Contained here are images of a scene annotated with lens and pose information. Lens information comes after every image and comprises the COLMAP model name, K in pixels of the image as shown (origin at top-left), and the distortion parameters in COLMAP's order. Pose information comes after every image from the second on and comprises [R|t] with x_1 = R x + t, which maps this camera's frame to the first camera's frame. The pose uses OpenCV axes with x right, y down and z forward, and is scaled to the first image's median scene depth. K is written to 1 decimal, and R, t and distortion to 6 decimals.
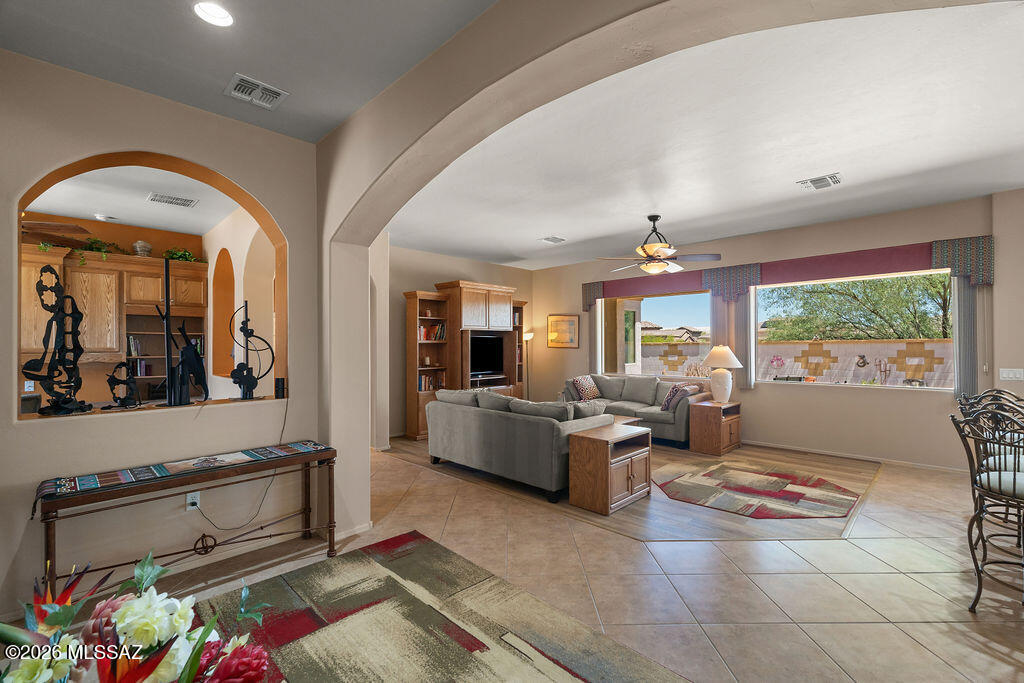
lens RADIAL K [[448.5, 0, 512.0], [0, 448.5, 341.5], [0, 0, 1]] dist [0.002125, 0.000258]
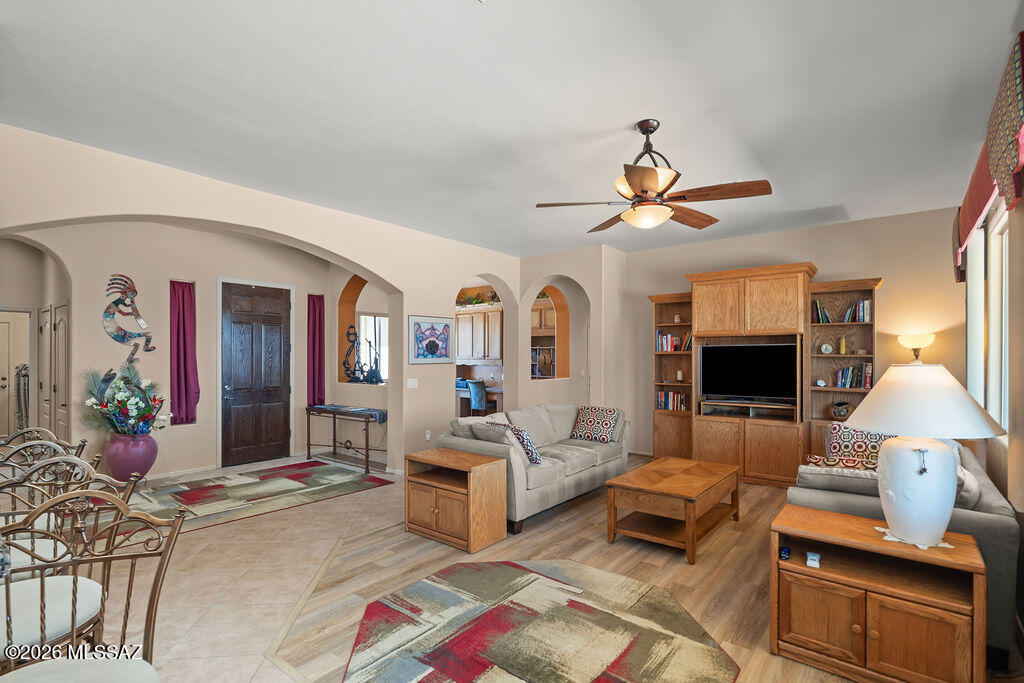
lens RADIAL K [[487.6, 0, 511.1], [0, 487.6, 353.3], [0, 0, 1]] dist [-0.001144, -0.000096]
pose [[0.100152, -0.001141, -0.994972, 0.780255], [0.005821, 0.999983, -0.000561, 0.000535], [0.994955, -0.005736, 0.100157, 0.675979]]
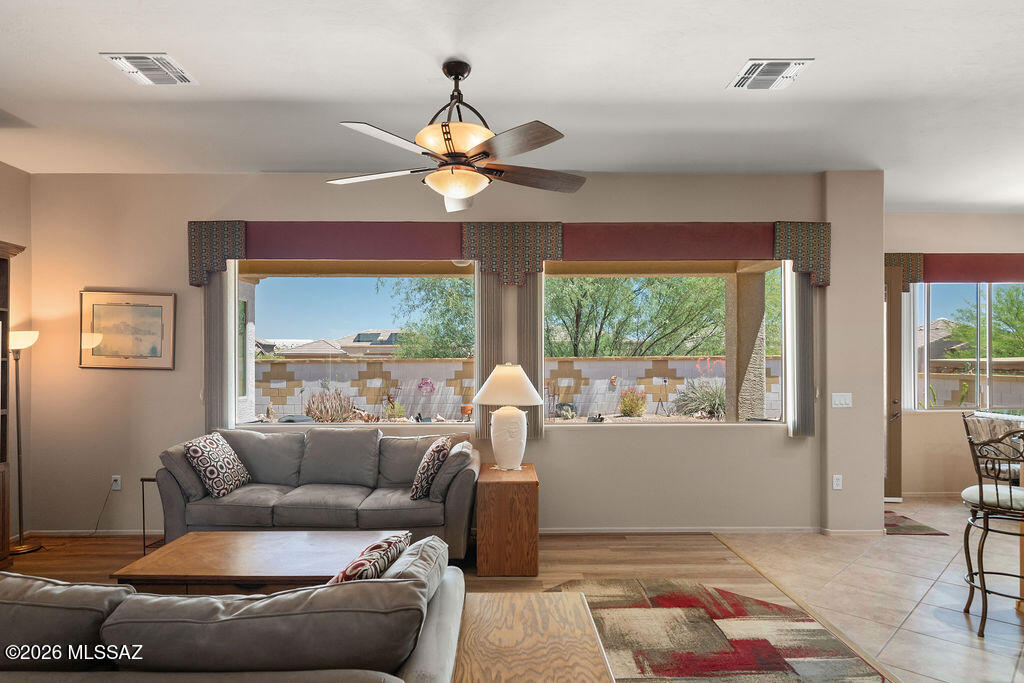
lens RADIAL K [[615.0, 0, 508.3], [0, 615.0, 360.0], [0, 0, 1]] dist [-0.002296, -0.000539]
pose [[0.705660, 0.006186, 0.708524, -0.060360], [-0.007469, 0.999971, -0.001292, 0.005168], [-0.708512, -0.004380, 0.705686, 0.473806]]
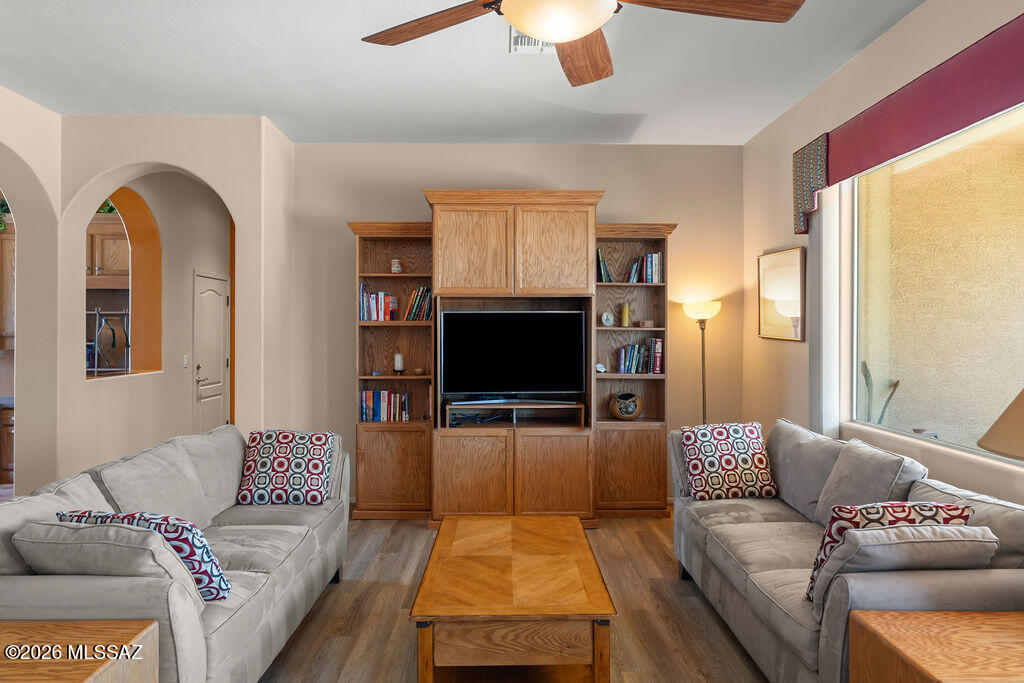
lens RADIAL K [[683.7, 0, 512.0], [0, 683.7, 329.0], [0, 0, 1]] dist [-0.003197, 0.002466]
pose [[0.708713, 0.004101, -0.705484, 0.493394], [0.000538, 0.999980, 0.006353, 0.002212], [0.705496, -0.004882, 0.708697, 0.627651]]
